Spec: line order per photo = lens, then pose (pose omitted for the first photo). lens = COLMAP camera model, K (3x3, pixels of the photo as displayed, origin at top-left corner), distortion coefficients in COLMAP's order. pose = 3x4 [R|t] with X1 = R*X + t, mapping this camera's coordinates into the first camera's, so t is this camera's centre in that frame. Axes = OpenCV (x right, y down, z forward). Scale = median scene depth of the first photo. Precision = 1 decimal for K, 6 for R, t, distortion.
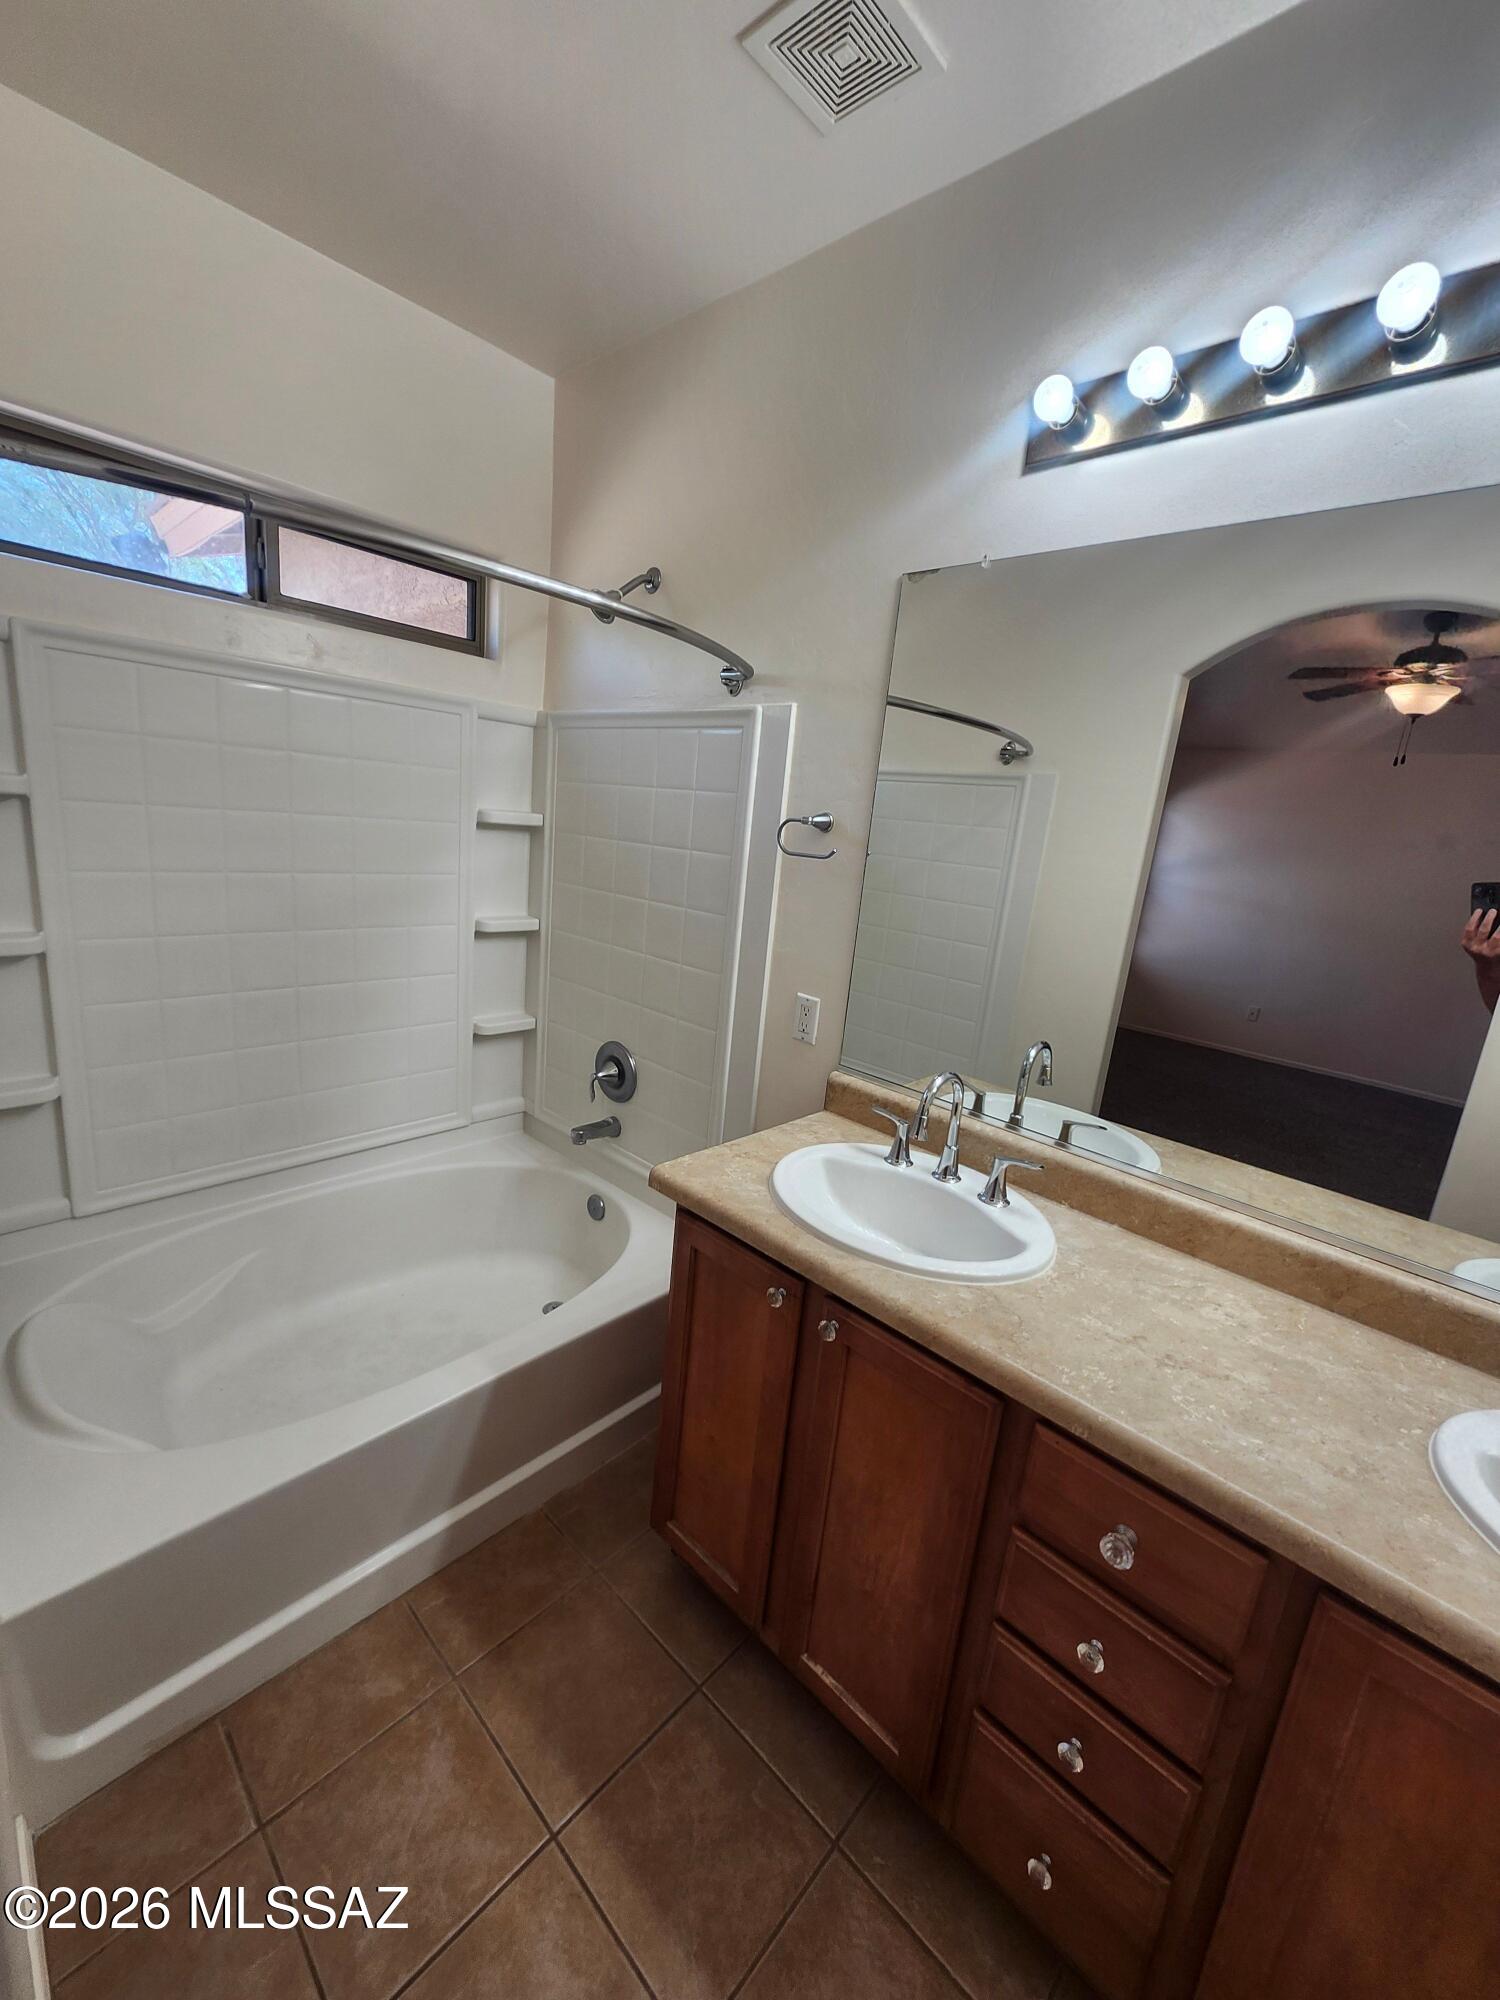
lens RADIAL K [[788.7, 0, 748.8], [0, 788.7, 1004.7], [0, 0, 1]] dist [-0.001220, -0.000339]
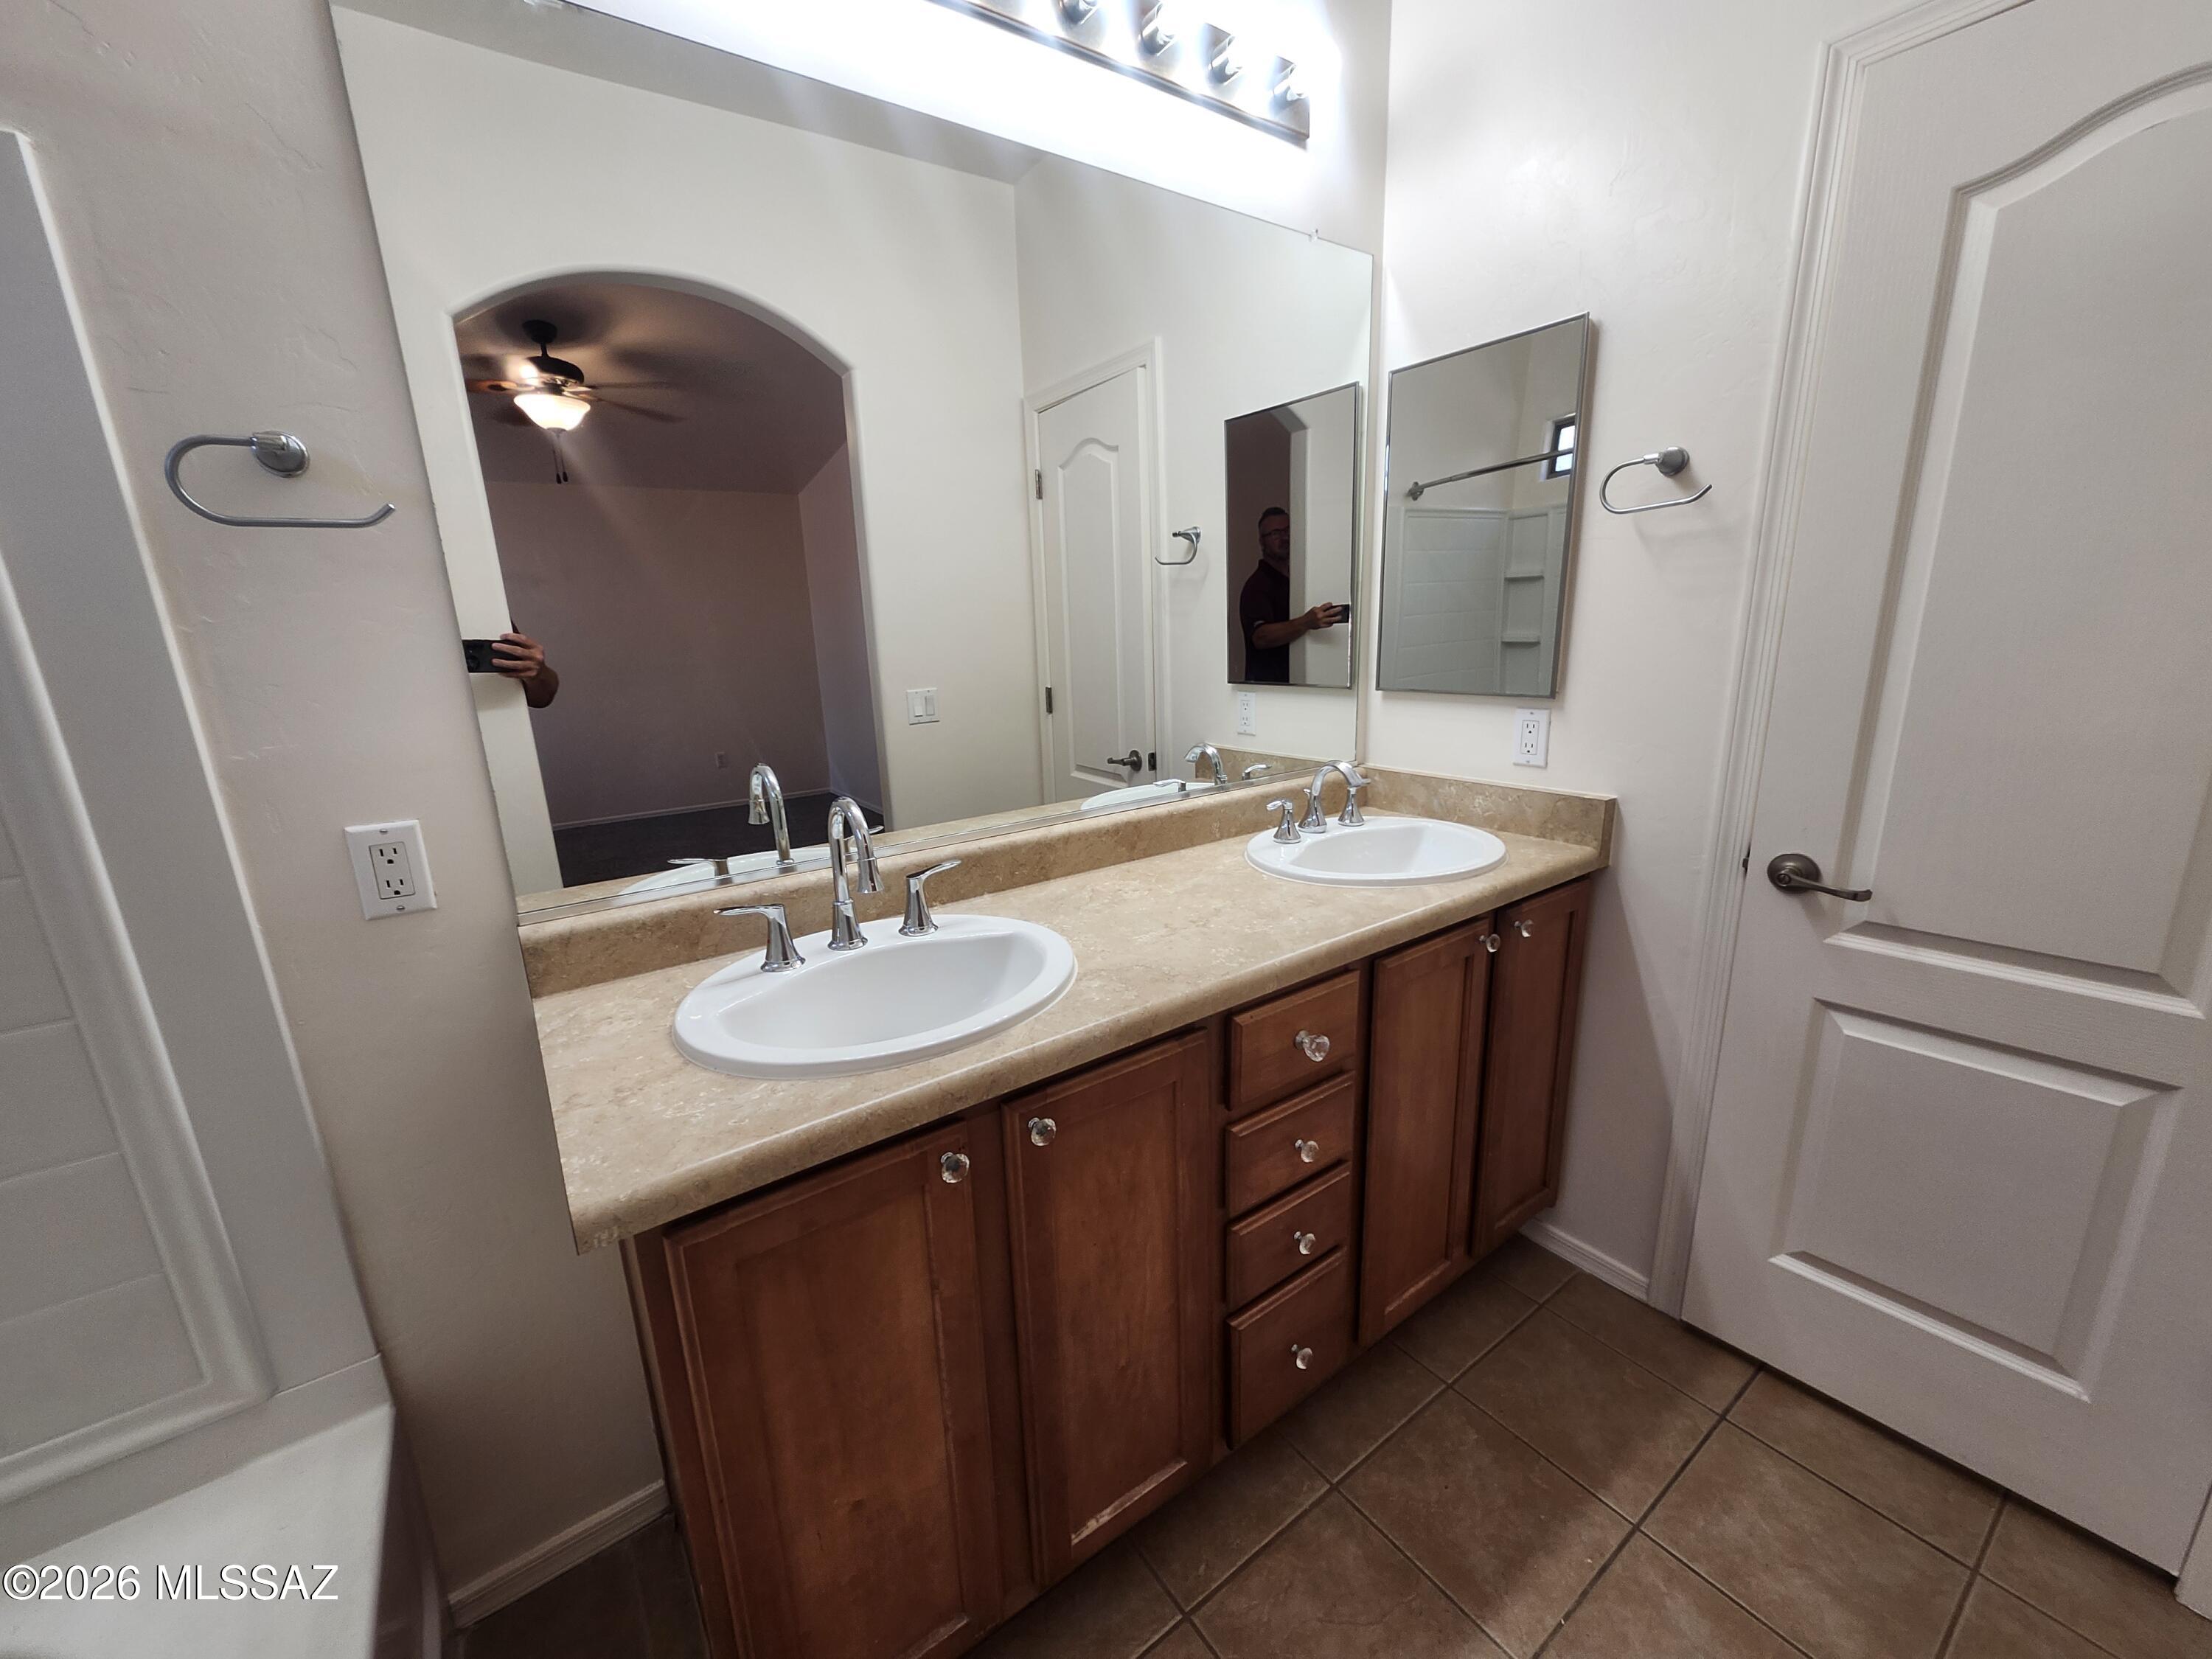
lens RADIAL K [[872.3, 0, 1041.4], [0, 872.3, 859.9], [0, 0, 1]] dist [-0.001220, -0.000339]
pose [[0.202852, -0.341316, 0.917799, -0.640024], [0.282679, 0.917793, 0.278835, -0.047752], [-0.937520, 0.202880, 0.282659, 0.838139]]
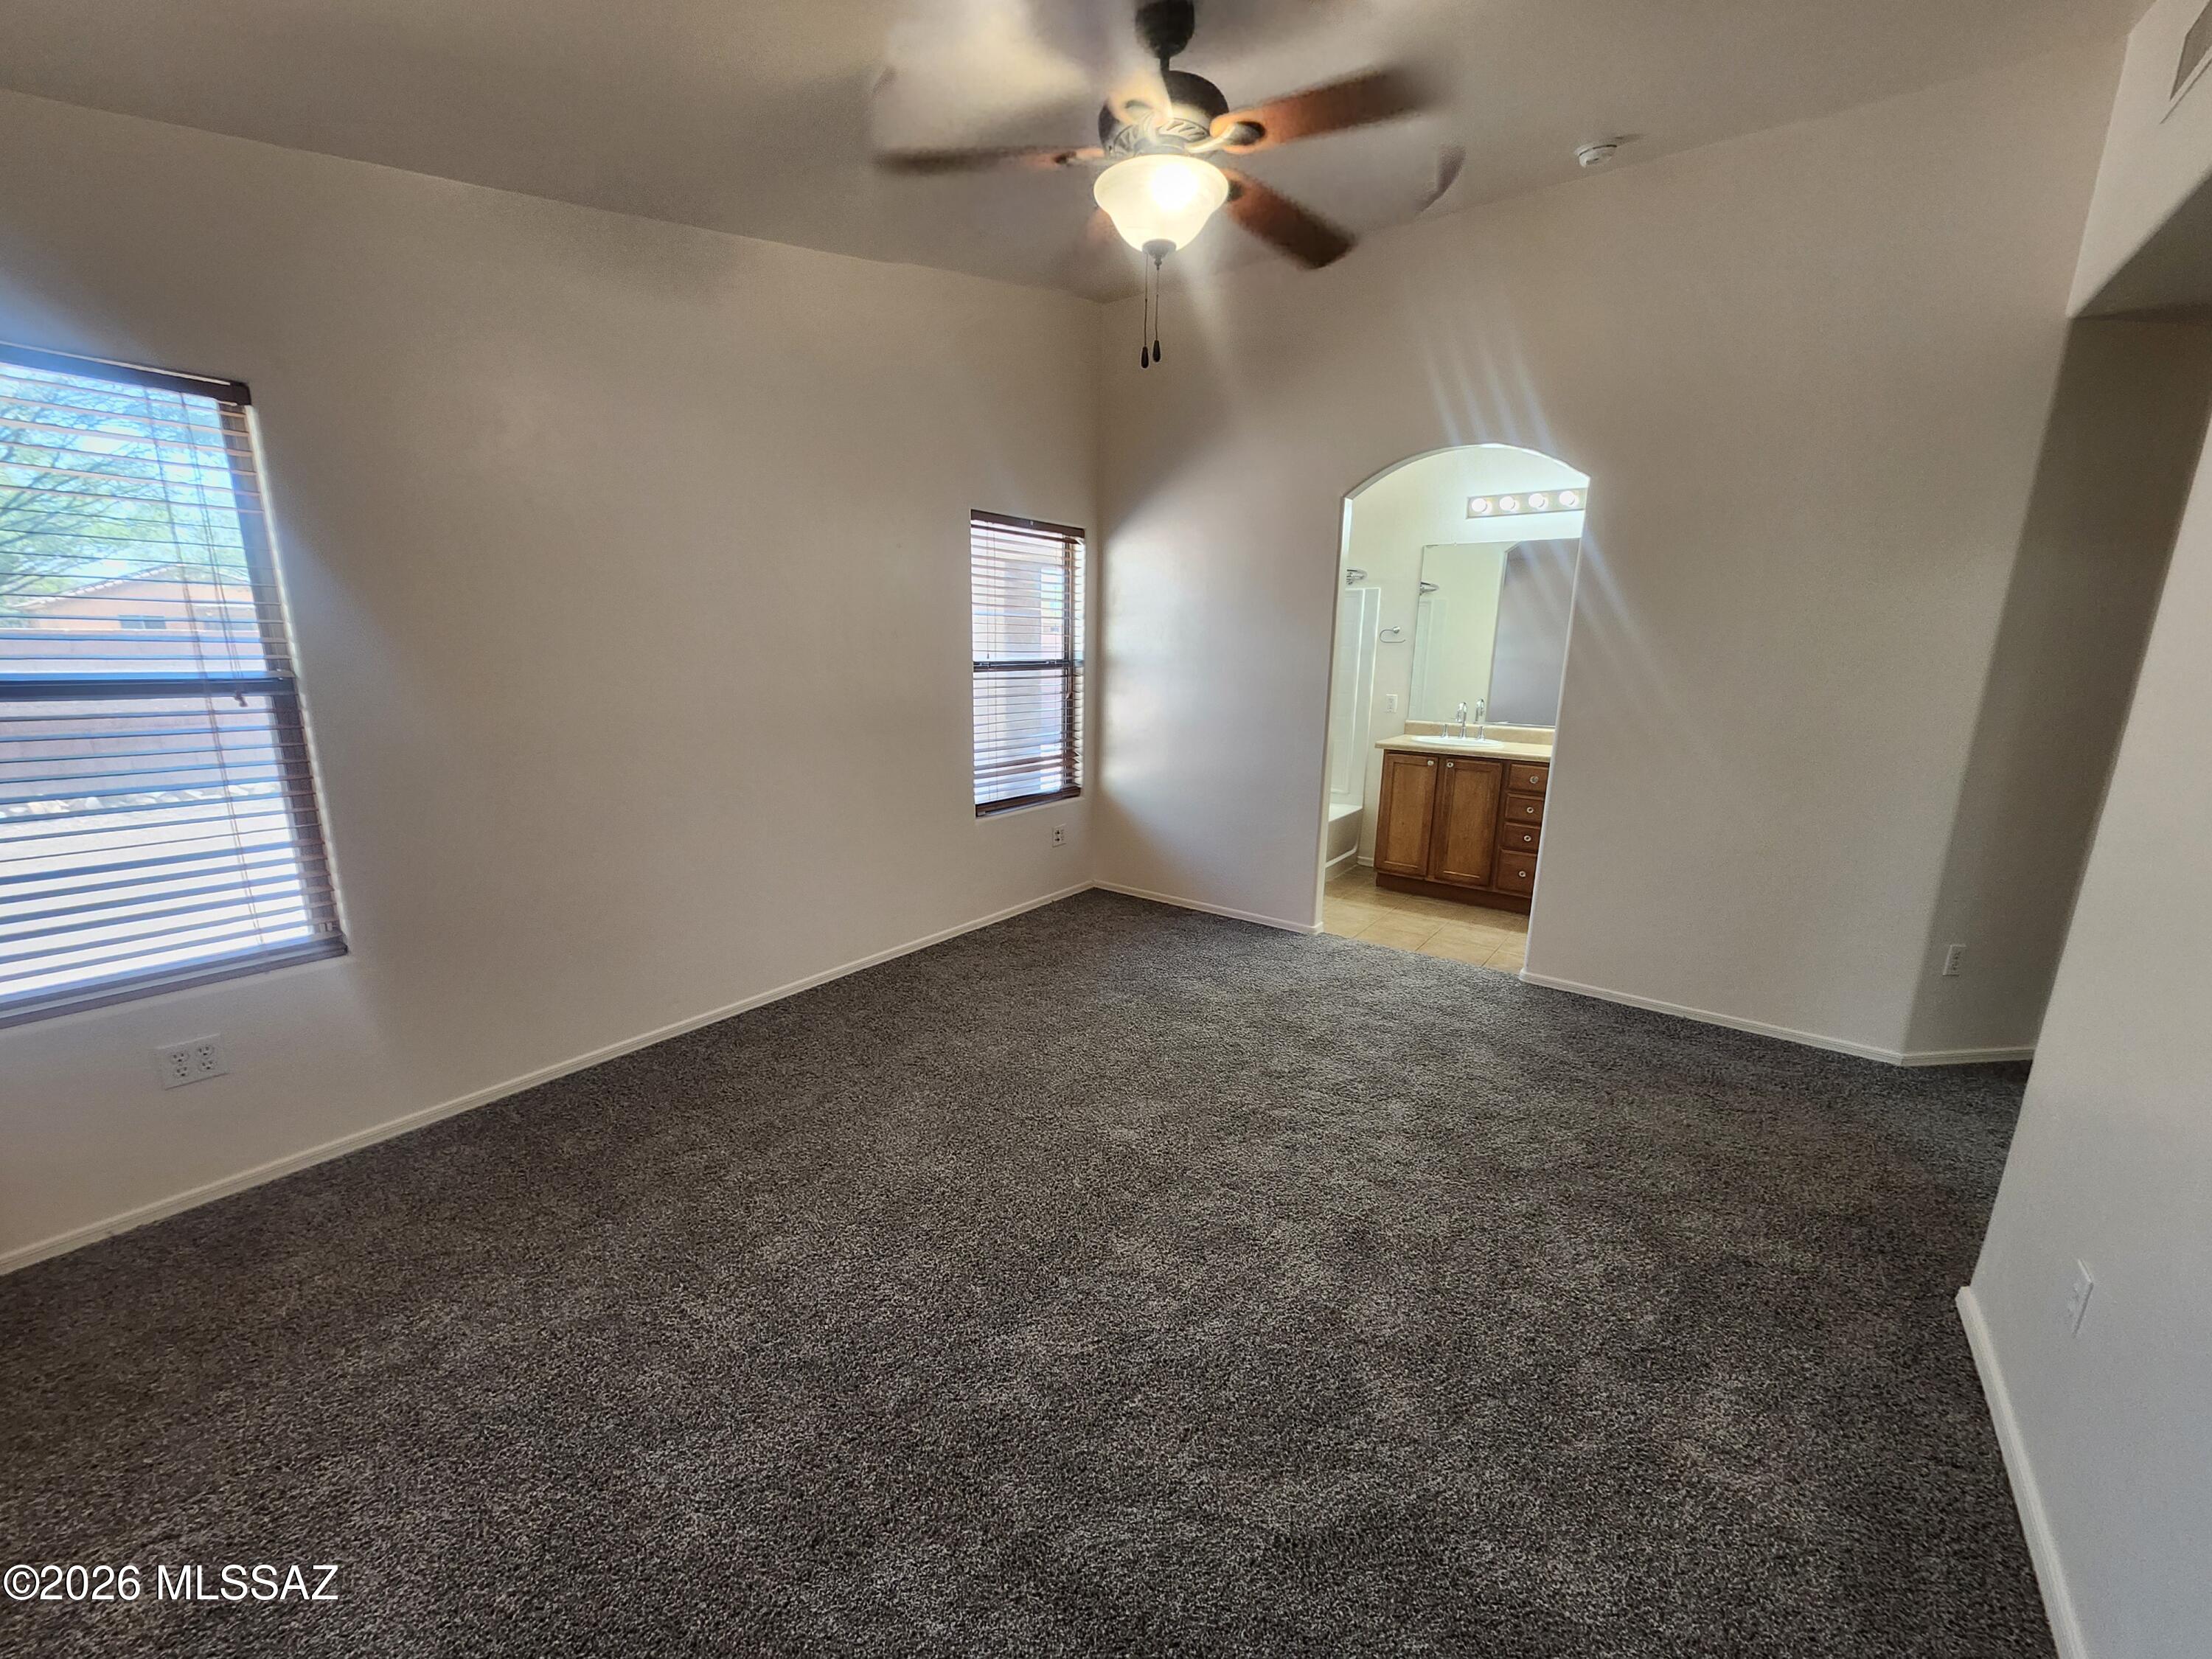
lens RADIAL K [[872.3, 0, 1100.4], [0, 872.3, 838.2], [0, 0, 1]] dist [-0.001220, -0.000339]
pose [[0.989936, -0.099481, 0.100650, -2.290492], [0.099833, 0.995003, 0.001551, 0.678809], [-0.100302, 0.008513, 0.994921, -3.381071]]
